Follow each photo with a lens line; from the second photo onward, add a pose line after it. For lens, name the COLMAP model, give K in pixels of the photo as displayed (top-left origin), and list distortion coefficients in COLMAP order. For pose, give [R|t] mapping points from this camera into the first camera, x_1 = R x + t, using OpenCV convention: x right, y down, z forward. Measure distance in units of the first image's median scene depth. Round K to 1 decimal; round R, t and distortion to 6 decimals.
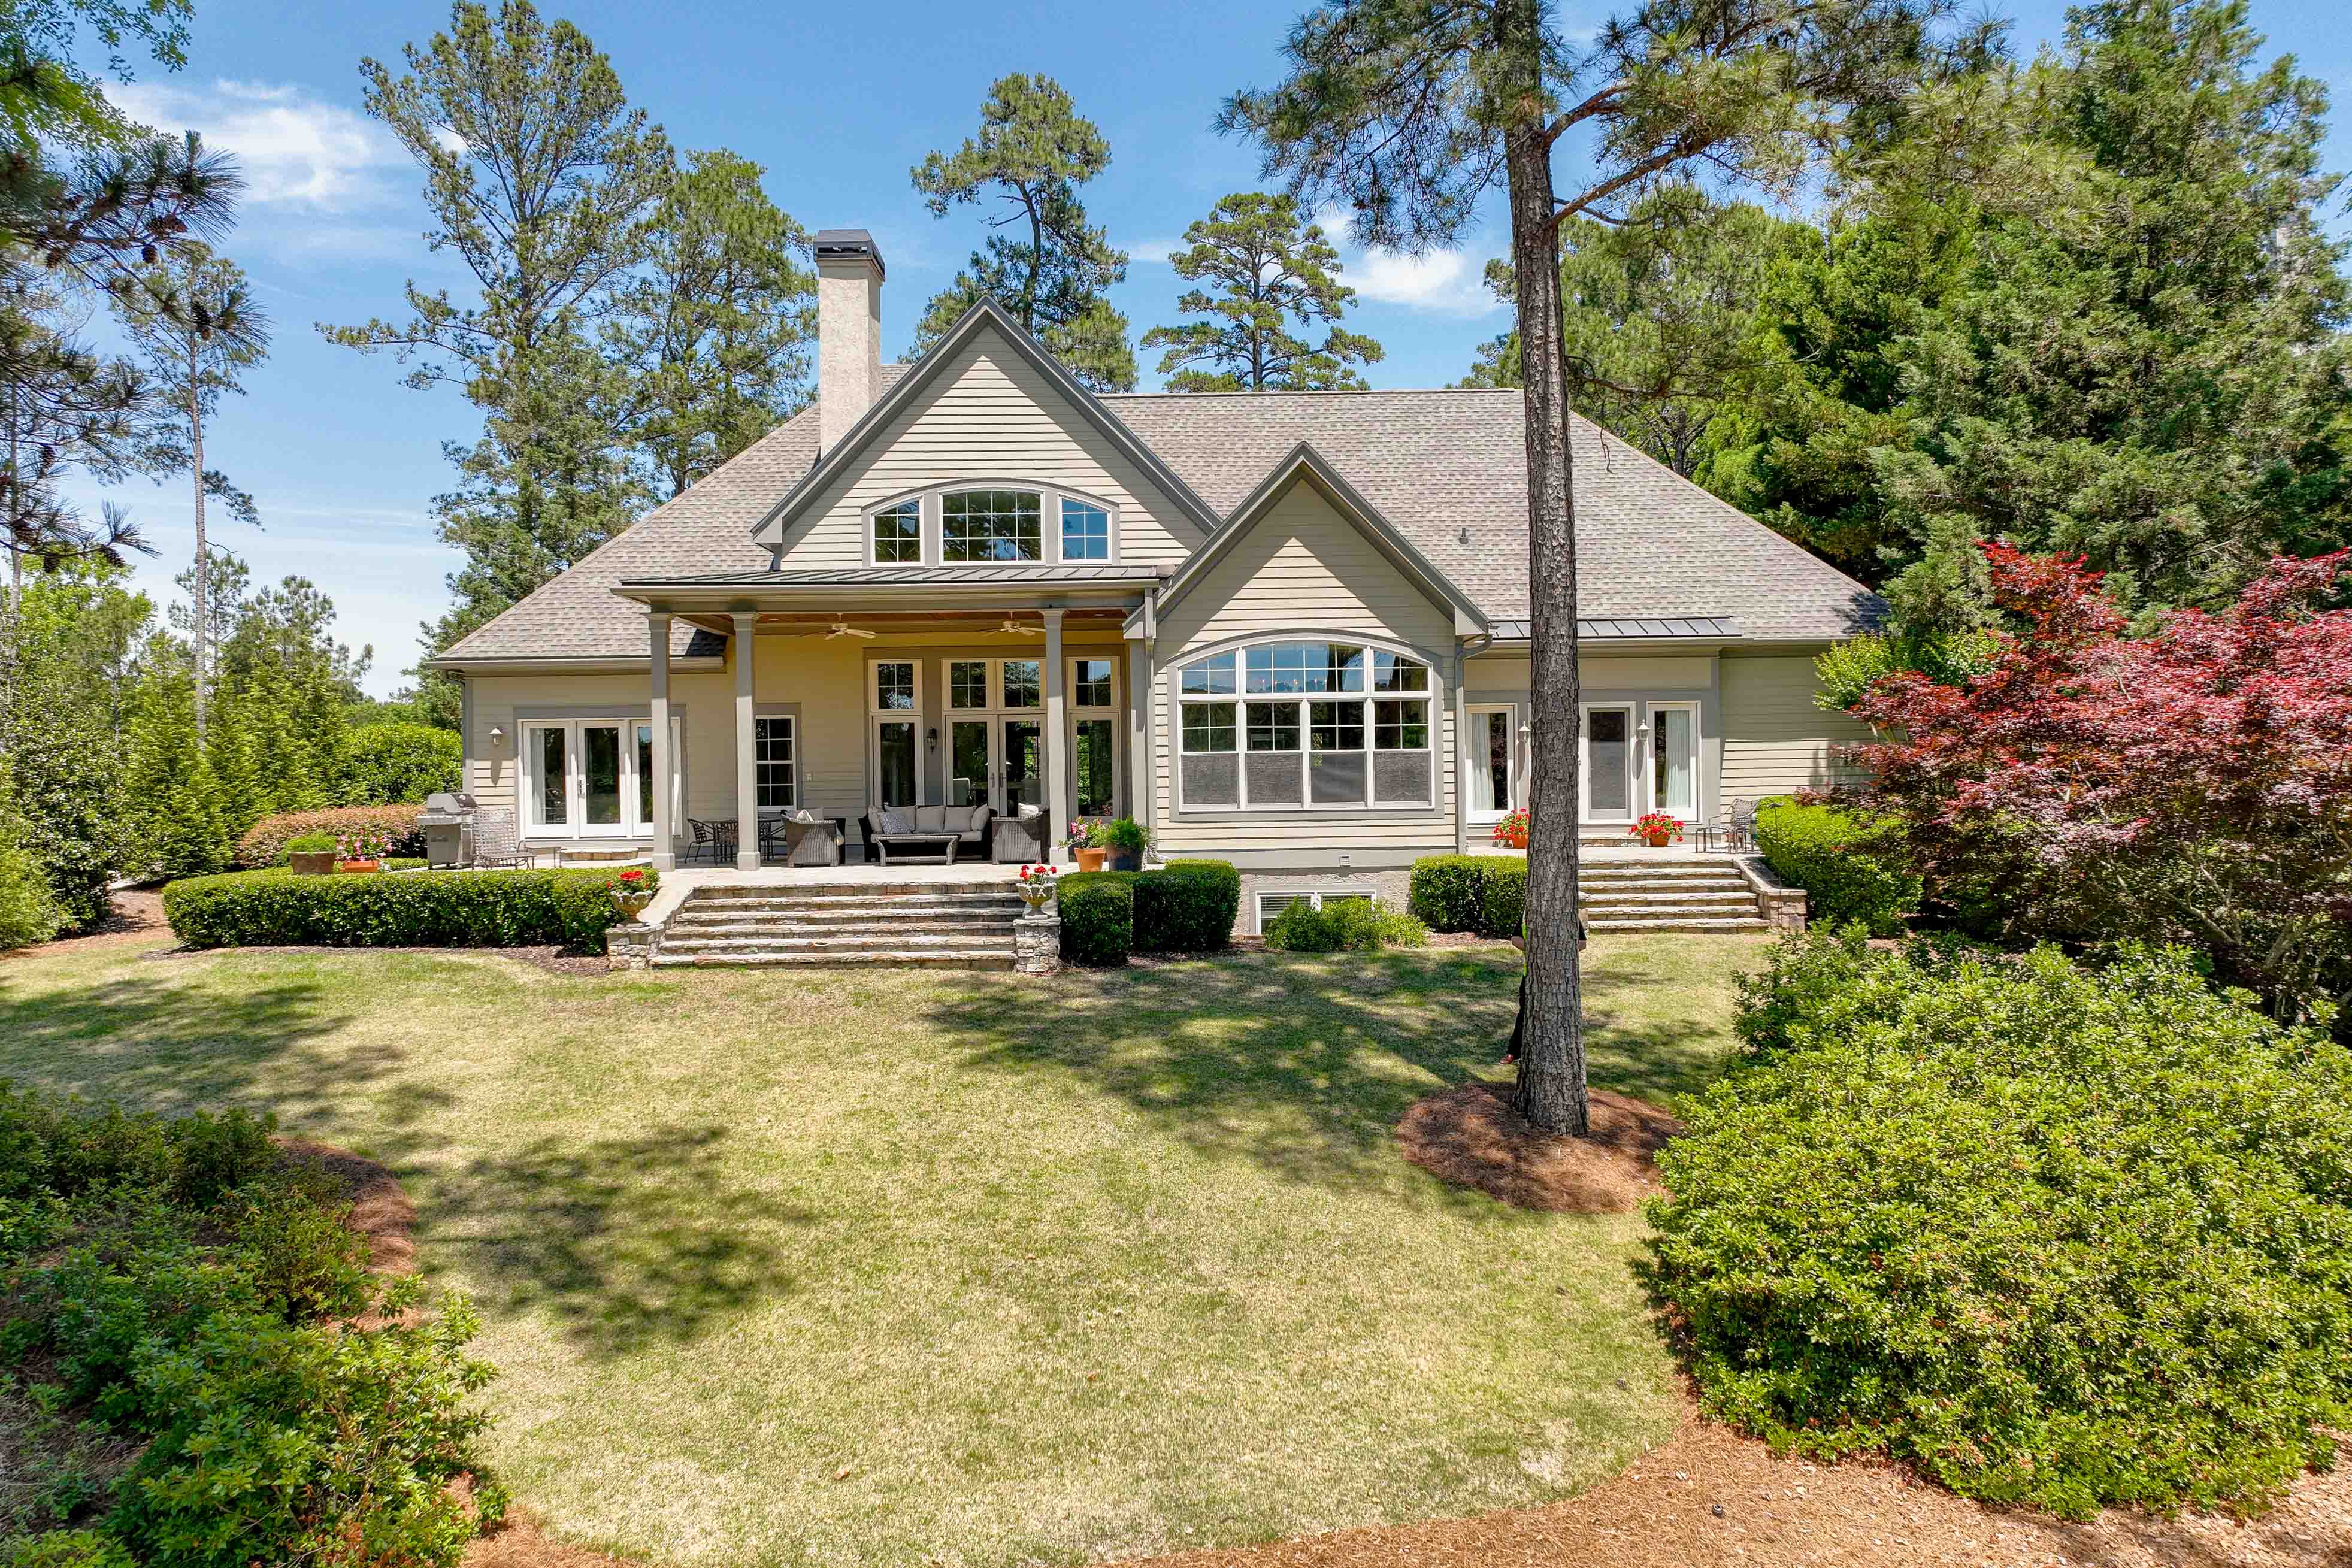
lens RADIAL K [[1640.5, 0, 1173.7], [0, 1640.5, 776.2], [0, 0, 1]] dist [-0.005384, 0.025251]
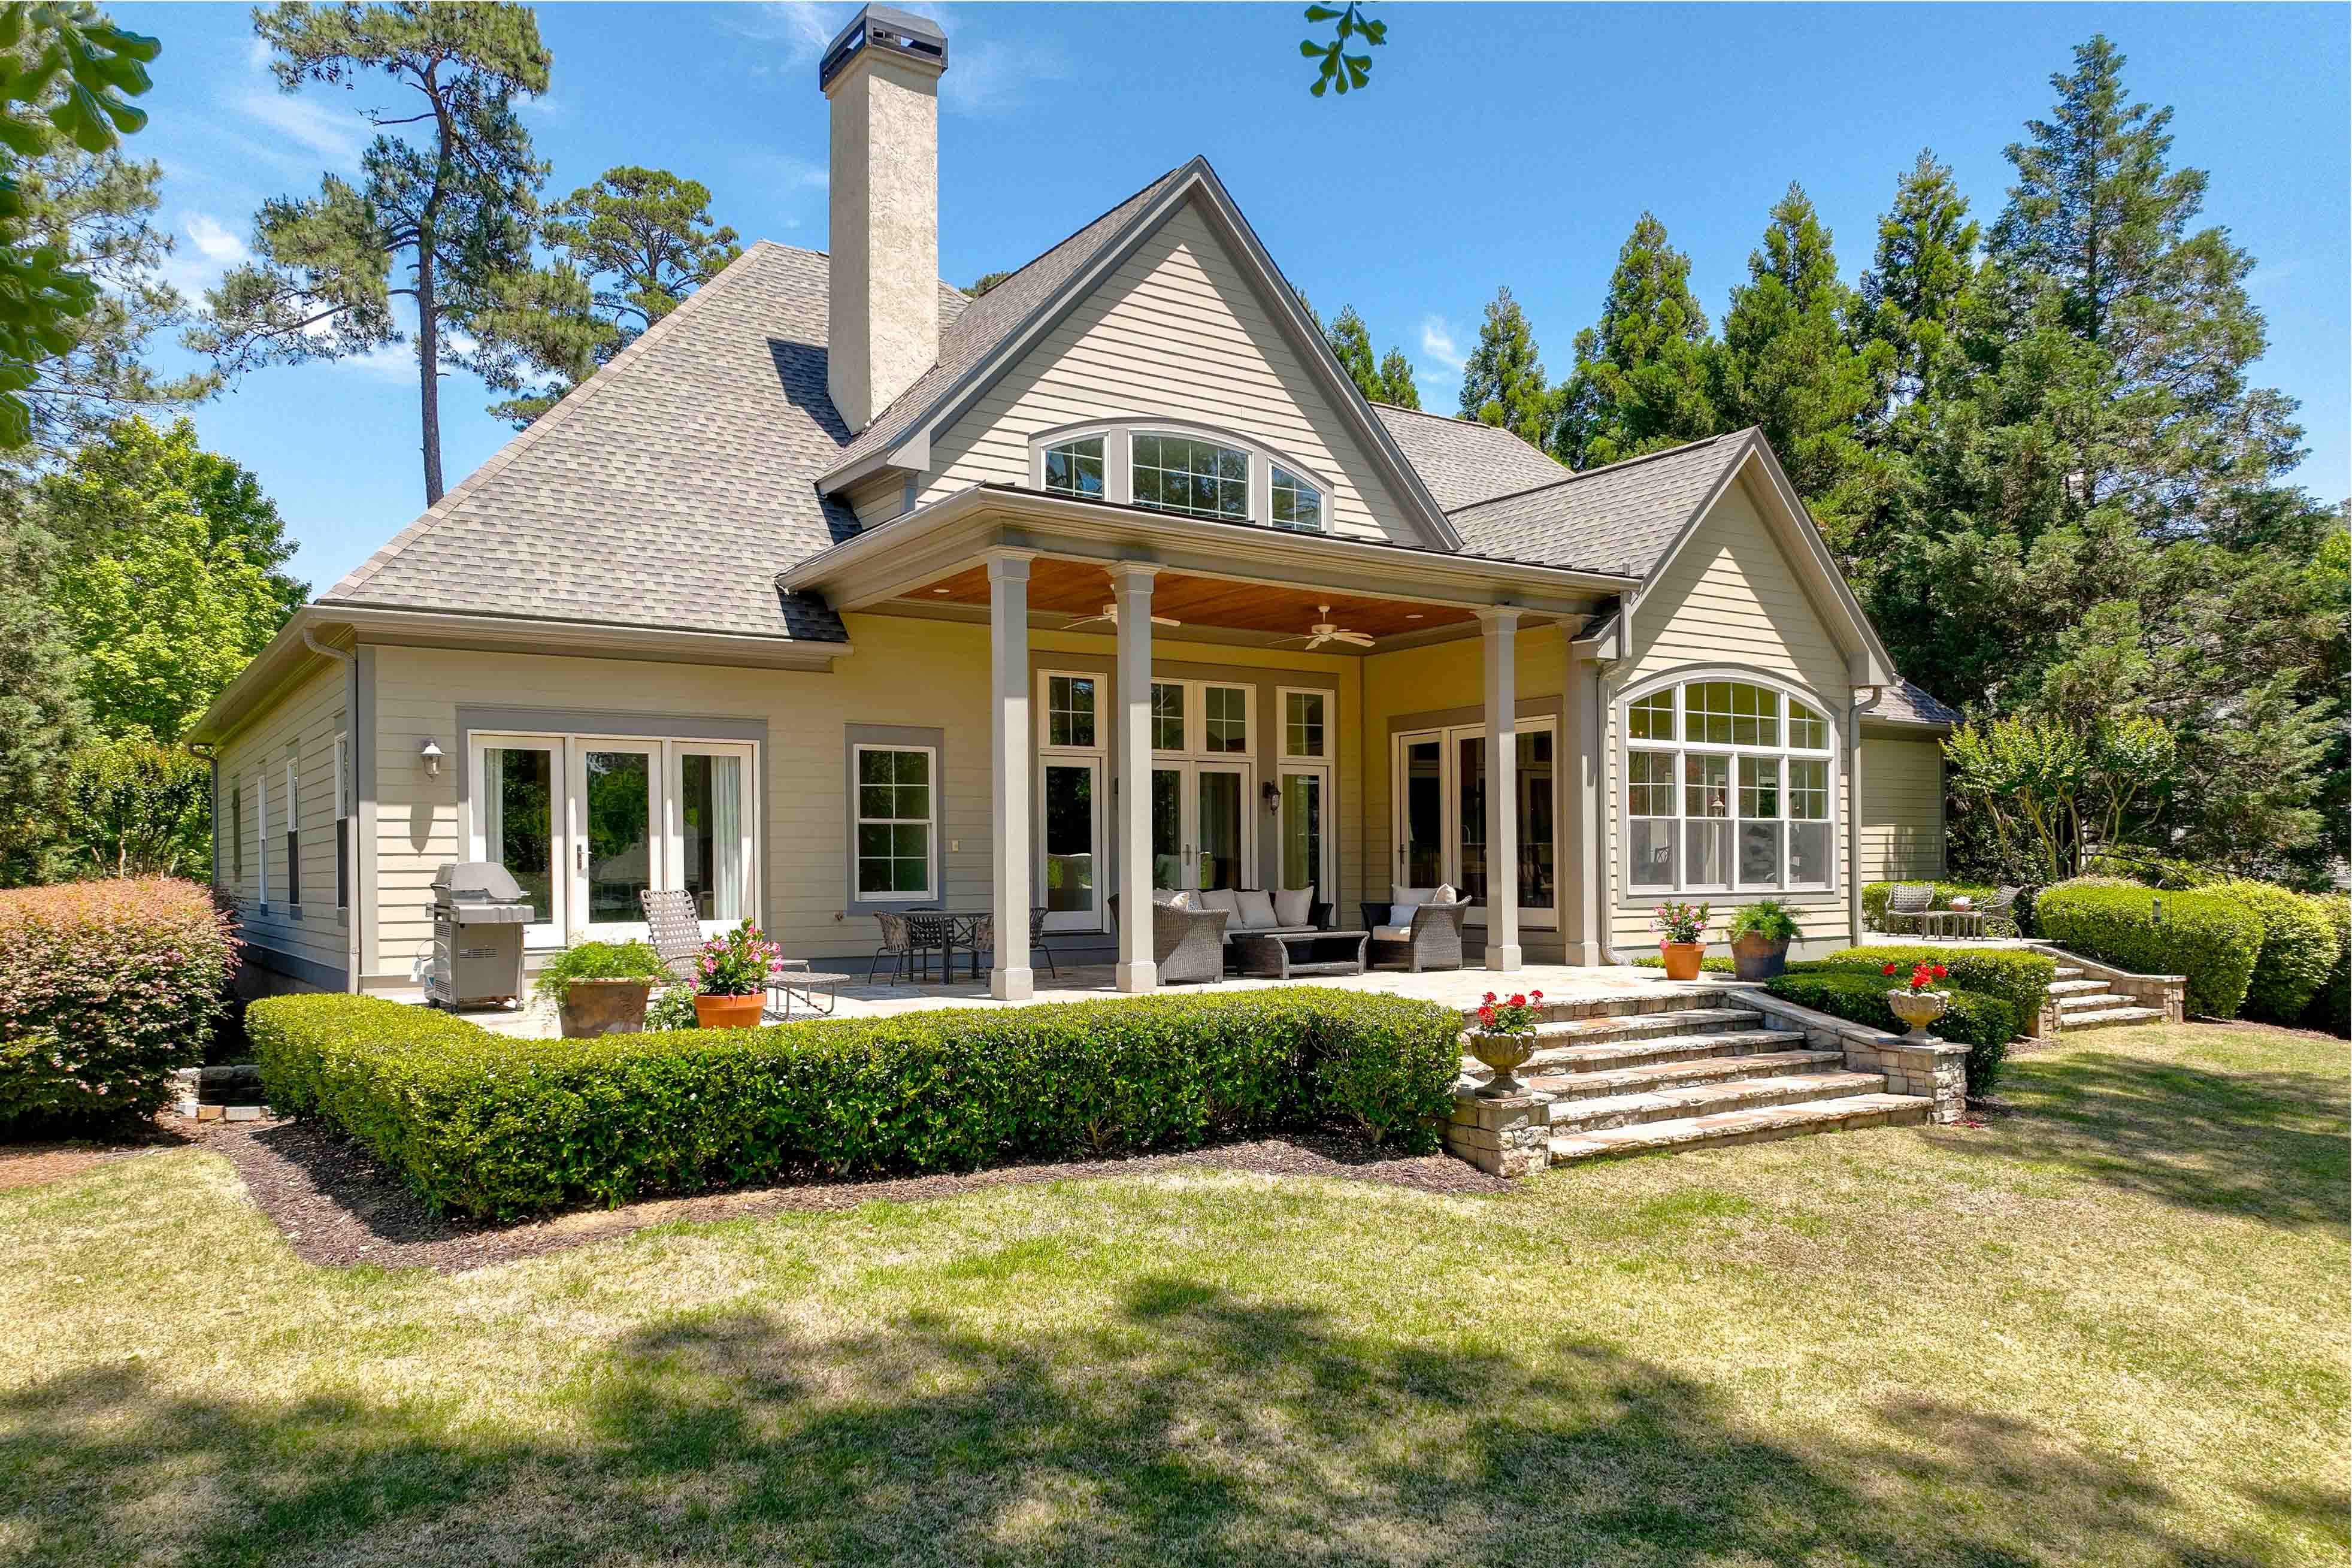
lens RADIAL K [[1658.0, 0, 1174.6], [0, 1658.0, 875.3], [0, 0, 1]] dist [0.003961, 0.003048]
pose [[0.833261, 0.006935, 0.552836, -0.577098], [-0.002946, 0.999963, -0.008103, 0.019062], [-0.552872, 0.005123, 0.833251, 0.476624]]
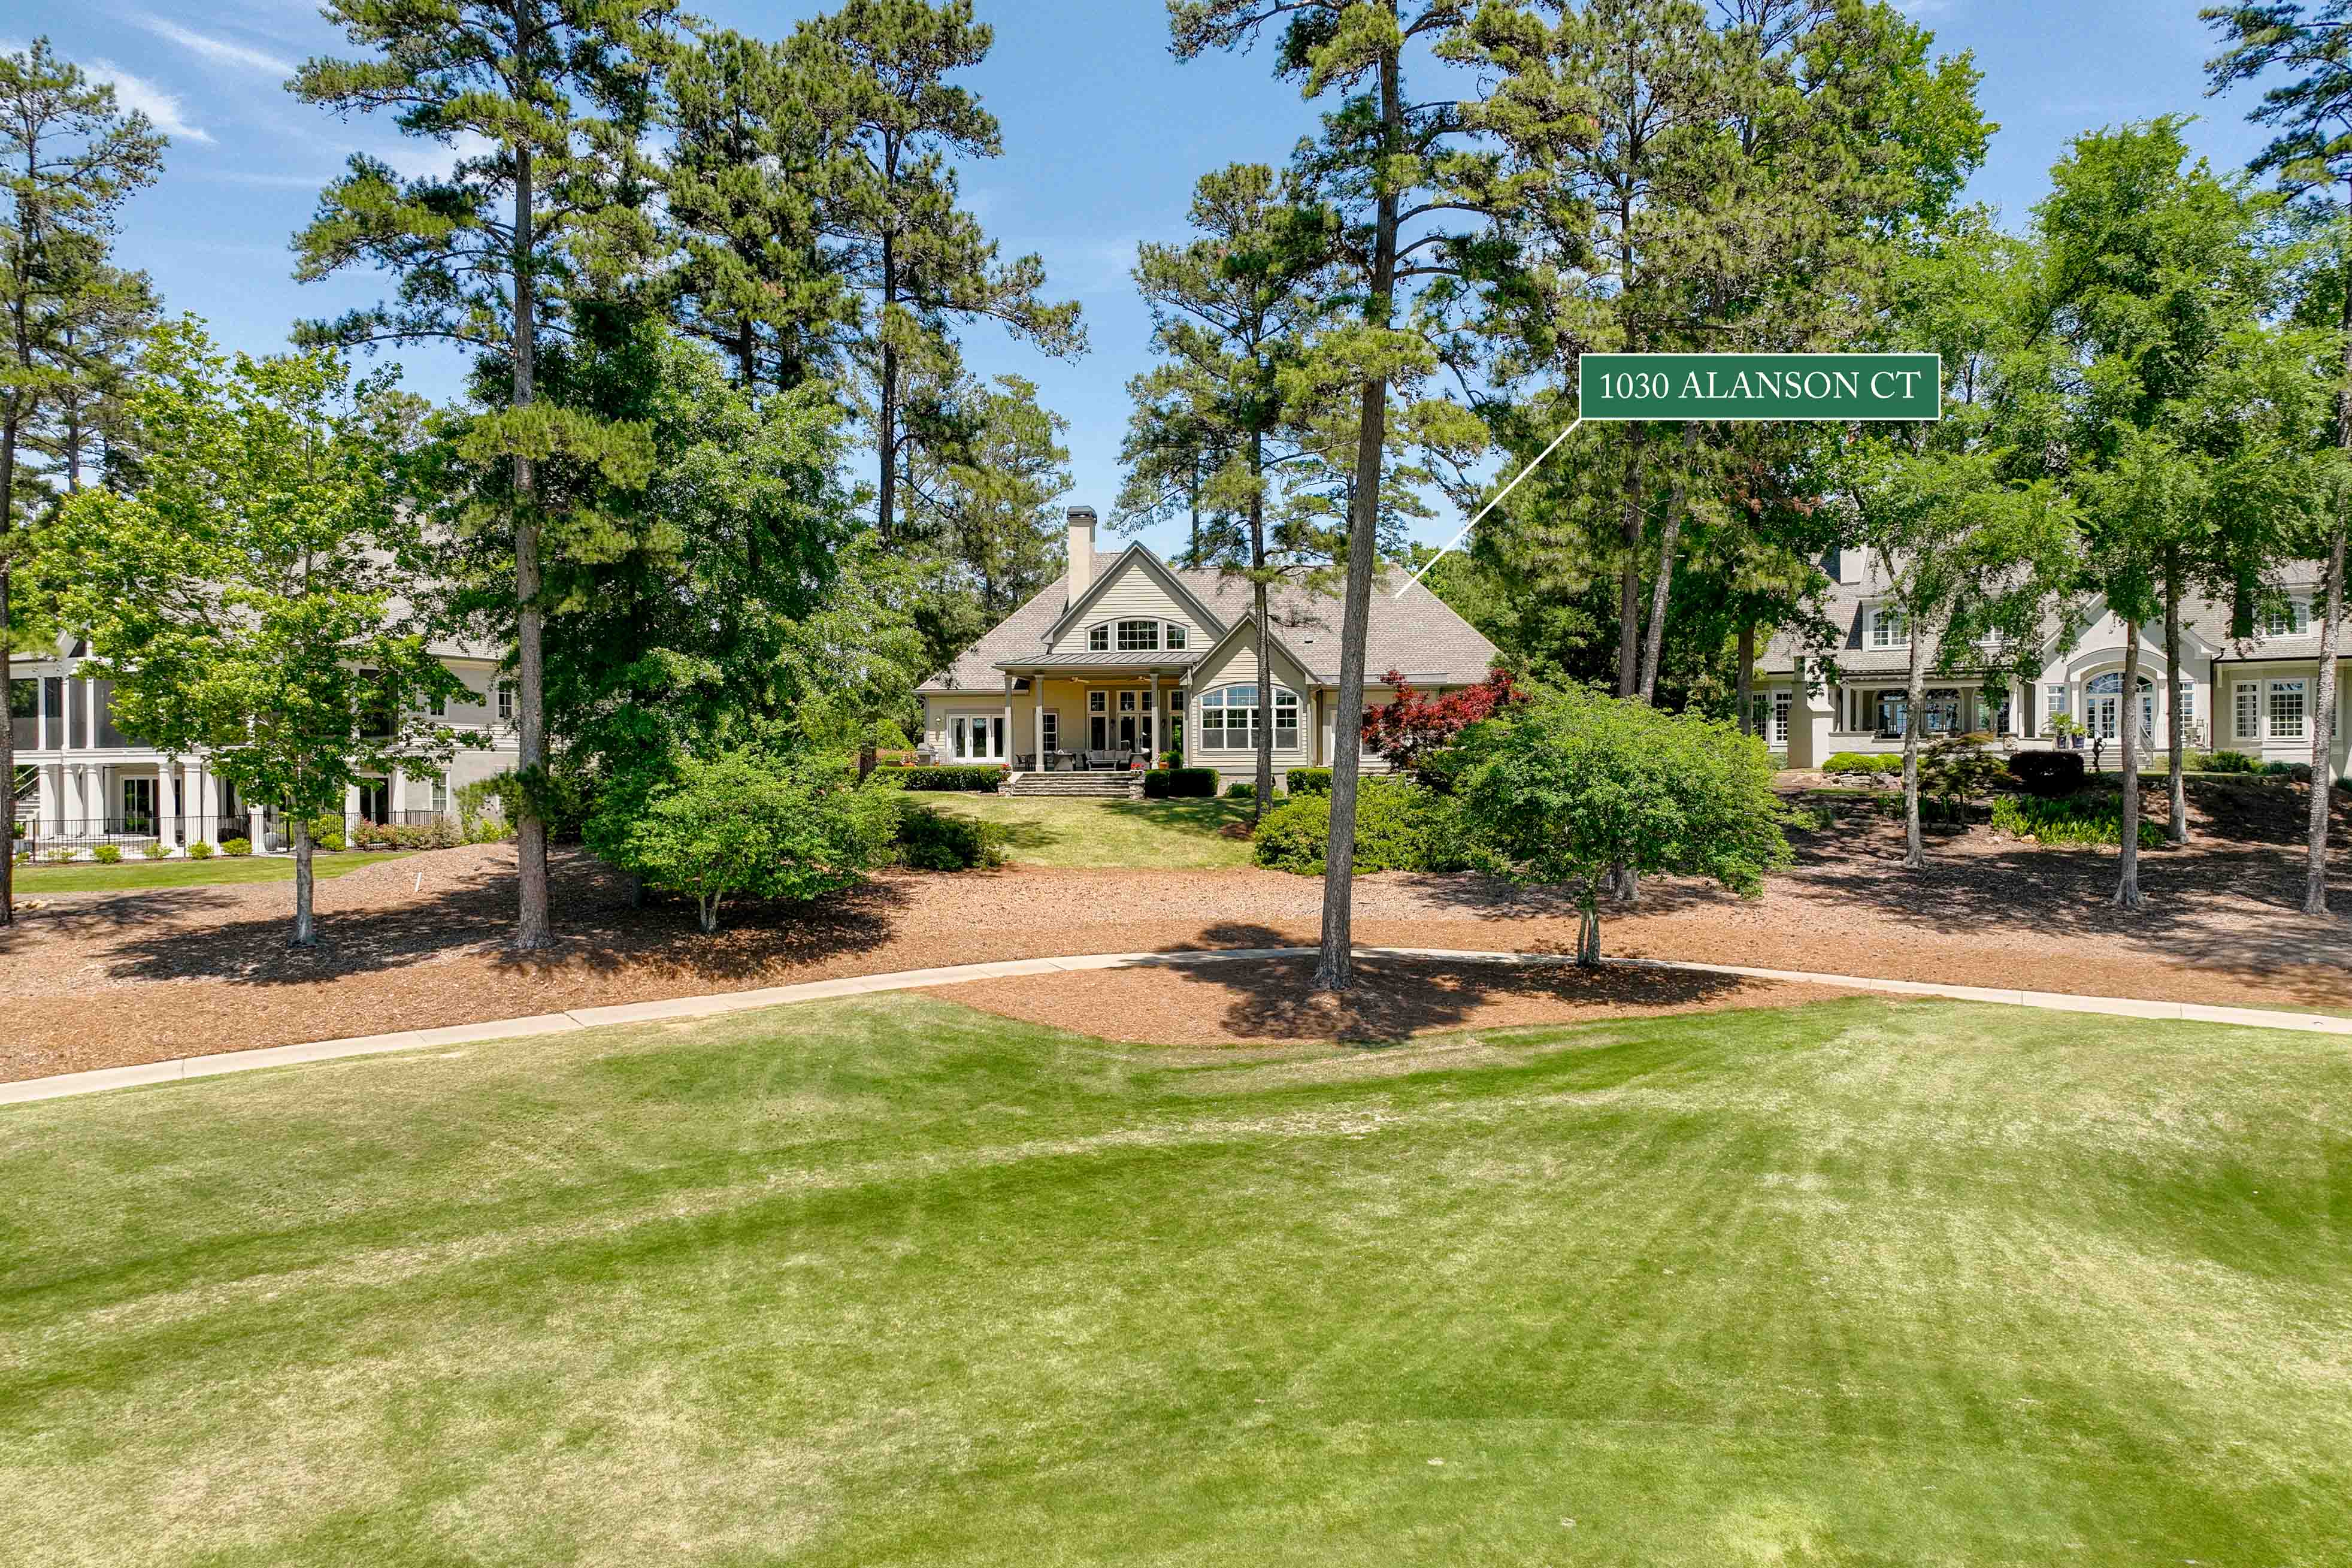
lens RADIAL K [[1640.5, 0, 1173.7], [0, 1640.5, 776.2], [0, 0, 1]] dist [-0.005384, 0.025251]
pose [[0.989144, 0.010493, -0.146575, 0.338002], [-0.010464, 0.999945, 0.000967, 0.058630], [0.146577, 0.000577, 0.989199, -1.567540]]
